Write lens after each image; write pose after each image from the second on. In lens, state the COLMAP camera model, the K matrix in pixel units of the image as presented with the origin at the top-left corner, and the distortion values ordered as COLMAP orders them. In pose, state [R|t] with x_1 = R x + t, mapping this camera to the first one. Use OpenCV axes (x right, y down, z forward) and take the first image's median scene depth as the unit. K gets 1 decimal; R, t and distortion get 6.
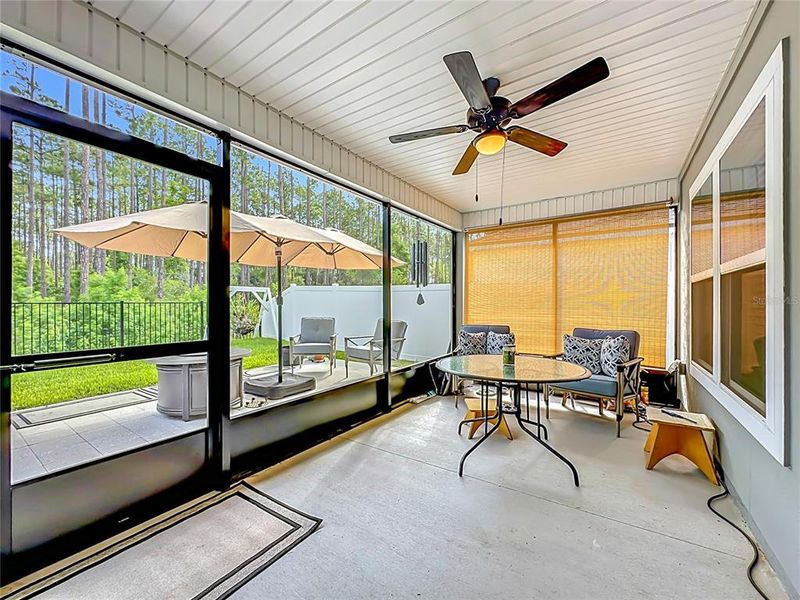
lens RADIAL K [[326.3, 0, 397.3], [0, 326.3, 297.6], [0, 0, 1]] dist [0.000304, 0.000684]
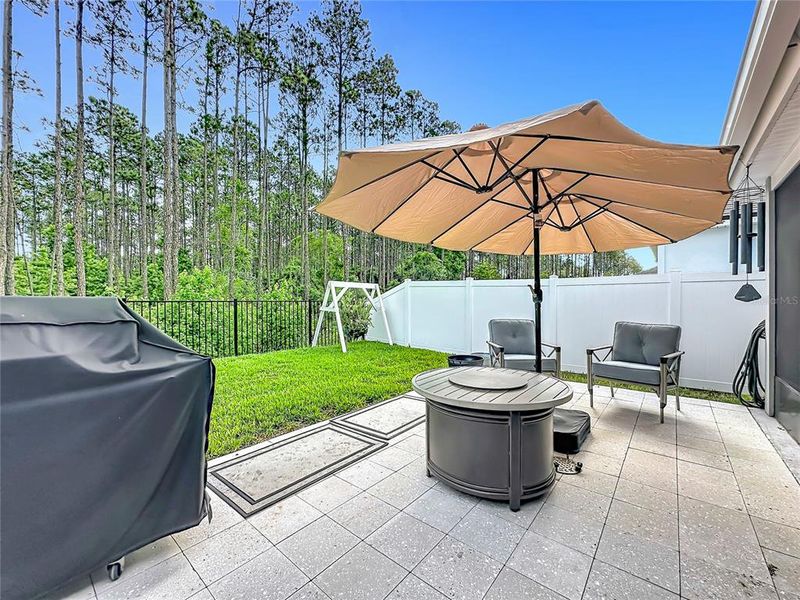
lens RADIAL K [[327.6, 0, 399.7], [0, 327.6, 301.4], [0, 0, 1]] dist [-0.001955, -0.000097]
pose [[0.995072, -0.007716, -0.098858, -0.274628], [0.009875, 0.999723, 0.021366, 0.000712], [0.098666, -0.022237, 0.994872, 0.156487]]
